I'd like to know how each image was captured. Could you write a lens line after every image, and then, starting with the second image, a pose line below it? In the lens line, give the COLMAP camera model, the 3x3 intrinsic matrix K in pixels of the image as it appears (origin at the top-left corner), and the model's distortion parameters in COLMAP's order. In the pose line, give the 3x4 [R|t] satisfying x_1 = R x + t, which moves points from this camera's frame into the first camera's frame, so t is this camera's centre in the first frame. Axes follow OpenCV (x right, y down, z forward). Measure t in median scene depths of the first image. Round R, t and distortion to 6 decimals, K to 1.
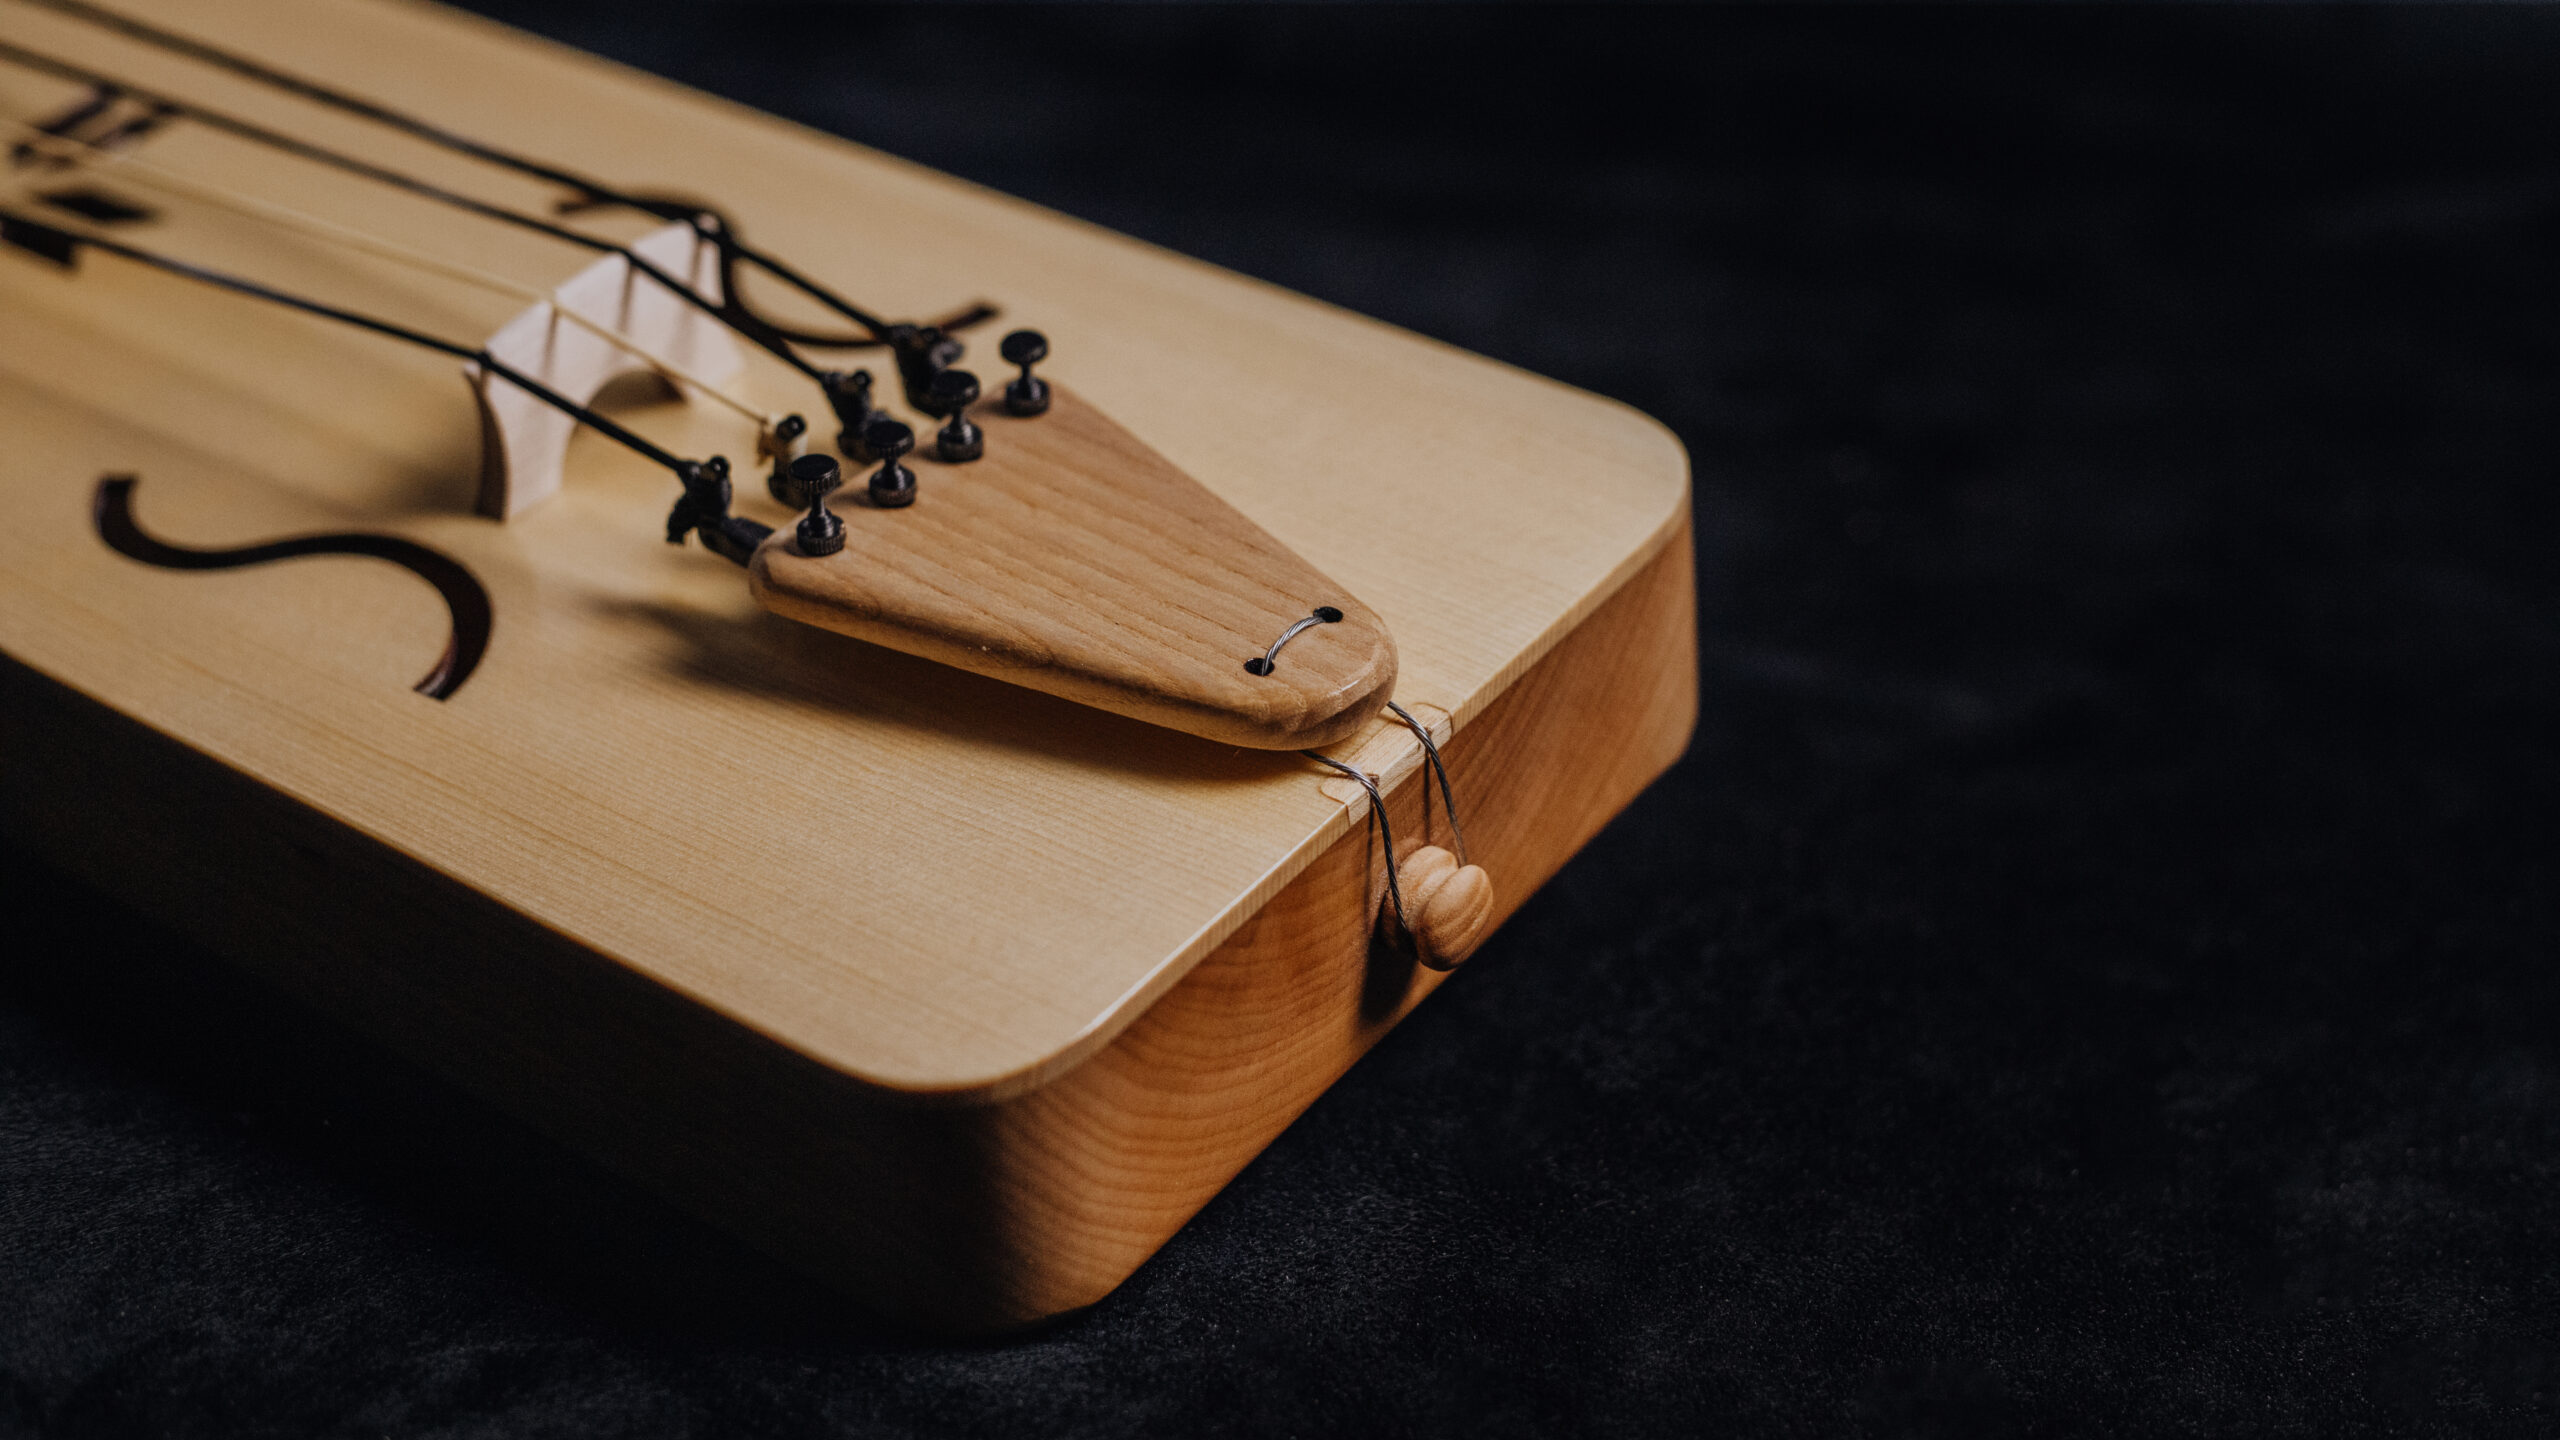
lens RADIAL K [[4063.2, 0, 1280.0], [0, 4063.2, 720.0], [0, 0, 1]] dist [-0.125467, 0.103808]
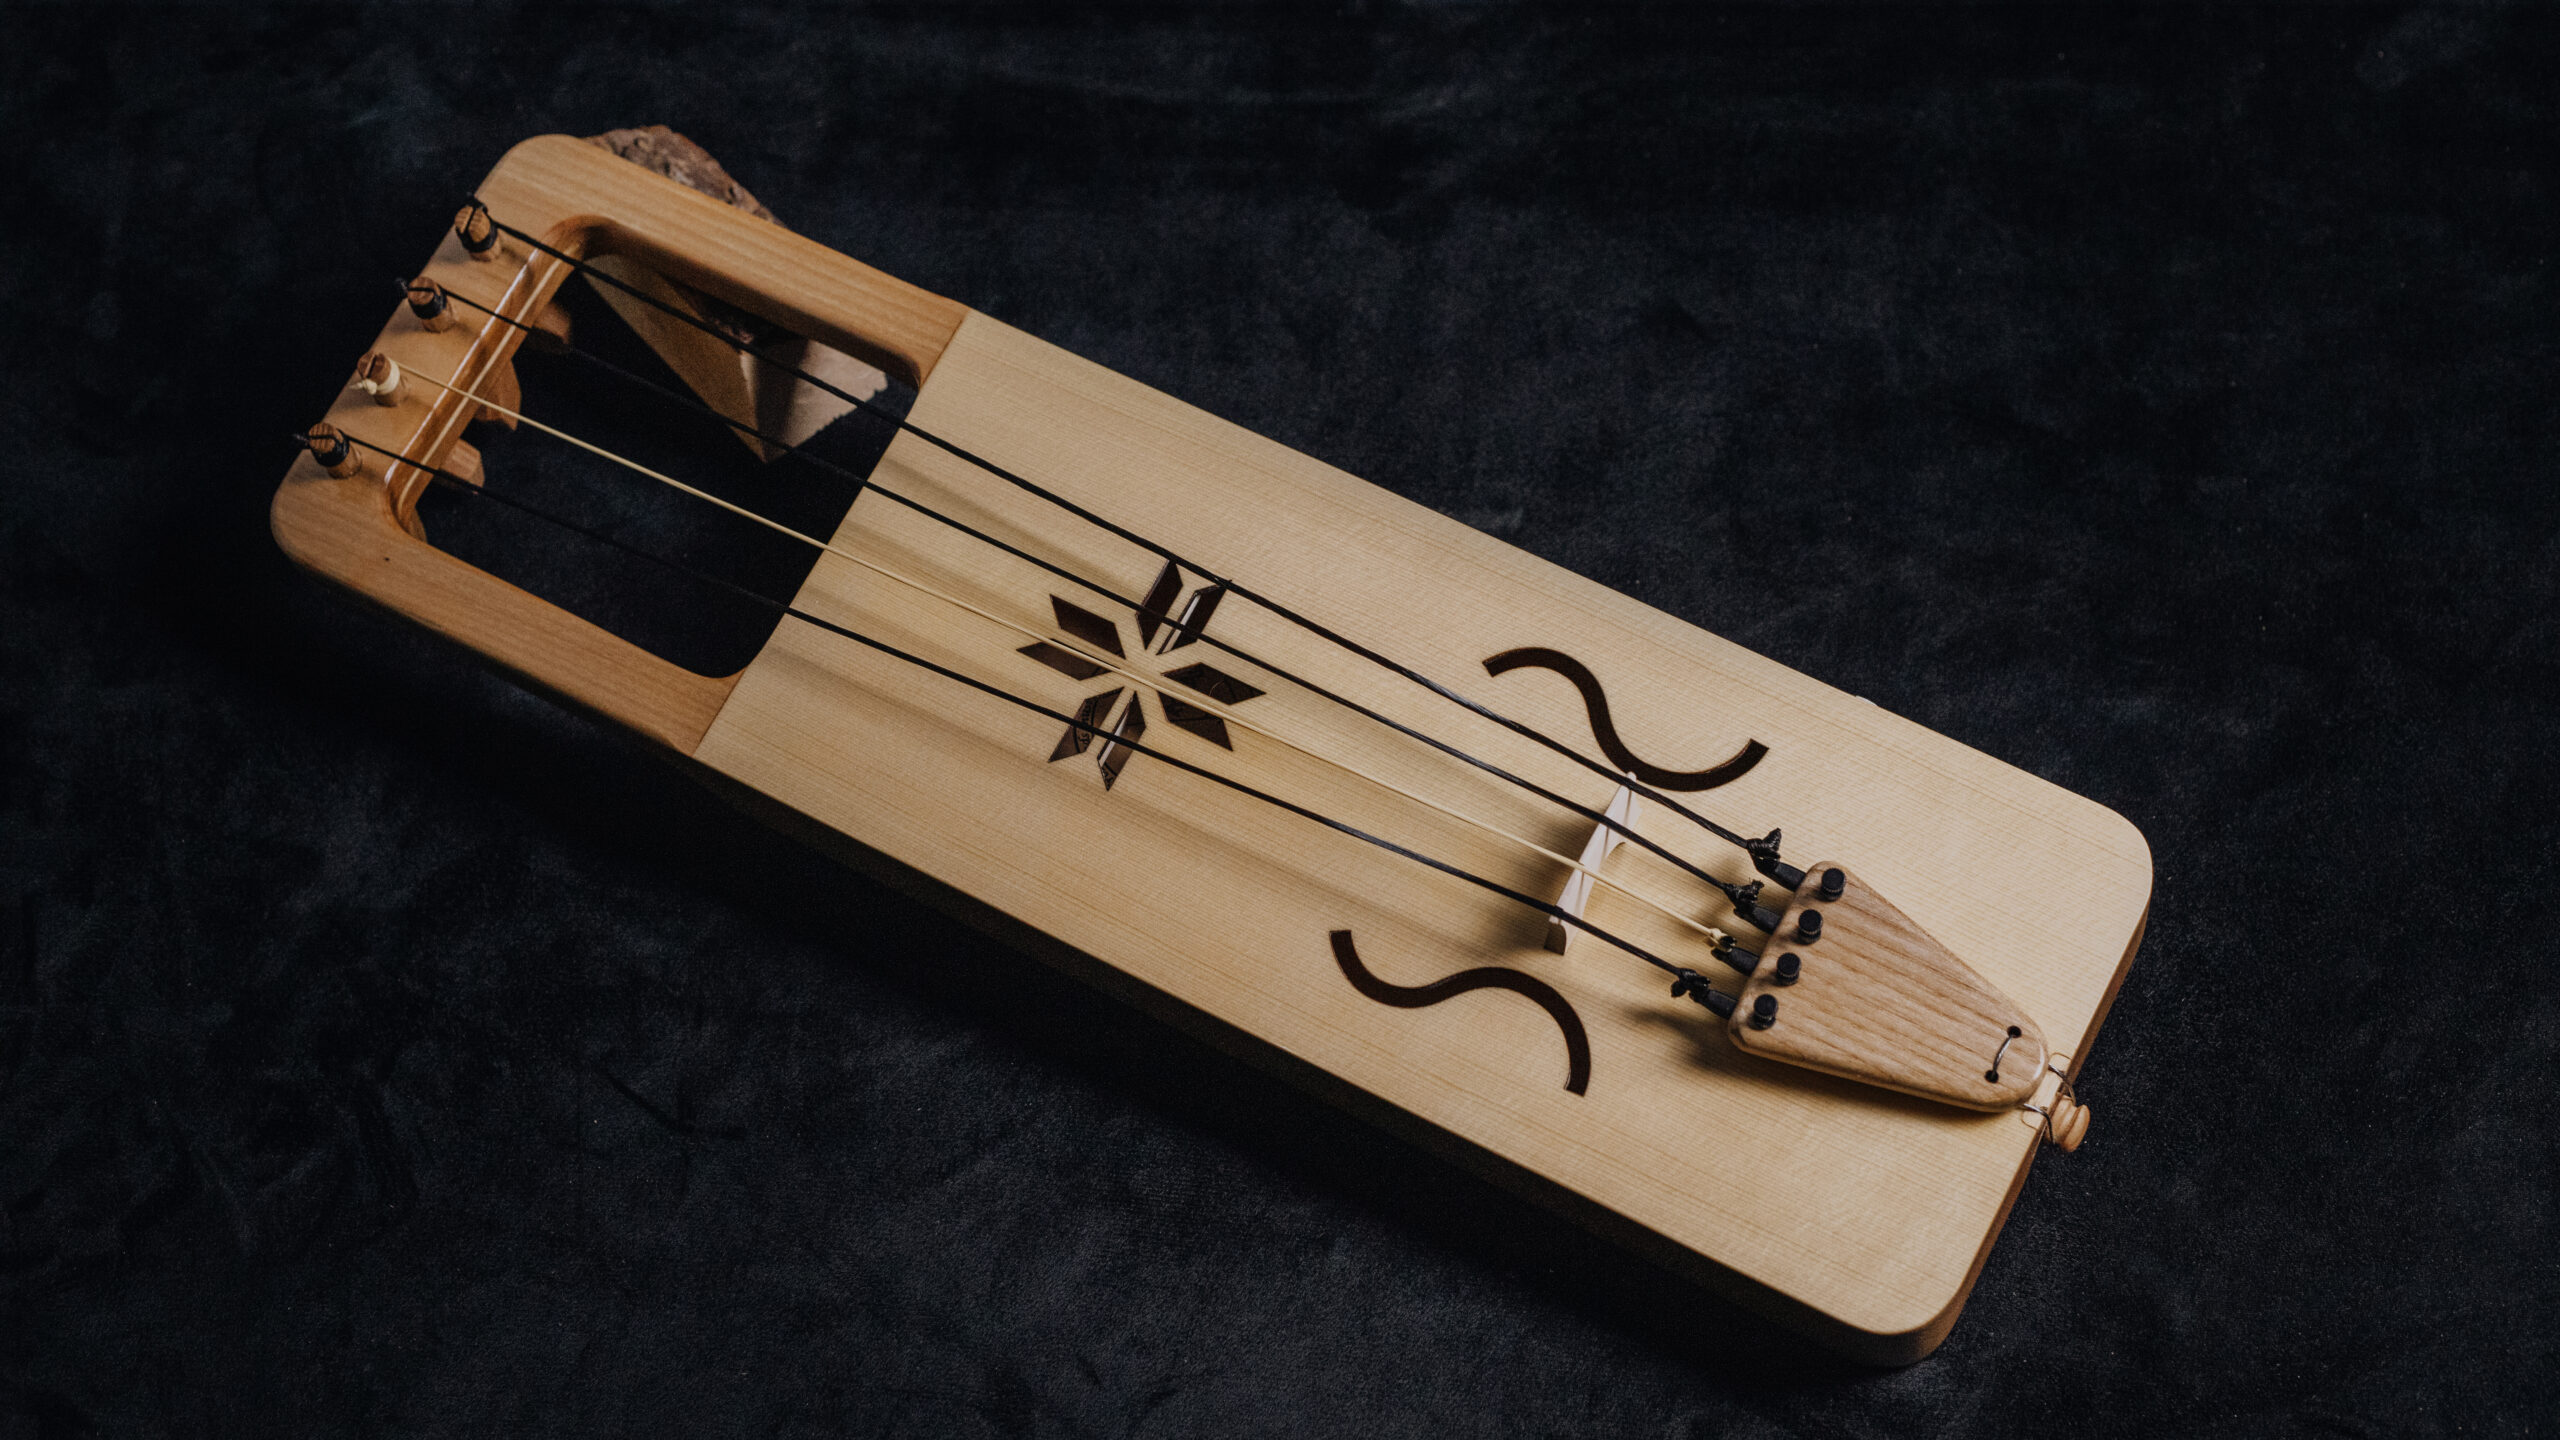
lens RADIAL K [[3793.7, 0, 1280.0], [0, 3793.7, 720.0], [0, 0, 1]] dist [-0.119756, 0.015864]
pose [[0.987322, -0.158655, -0.004880, -0.320991], [0.140071, 0.856385, 0.496976, -1.161585], [-0.074669, -0.491359, 0.867751, -0.583332]]
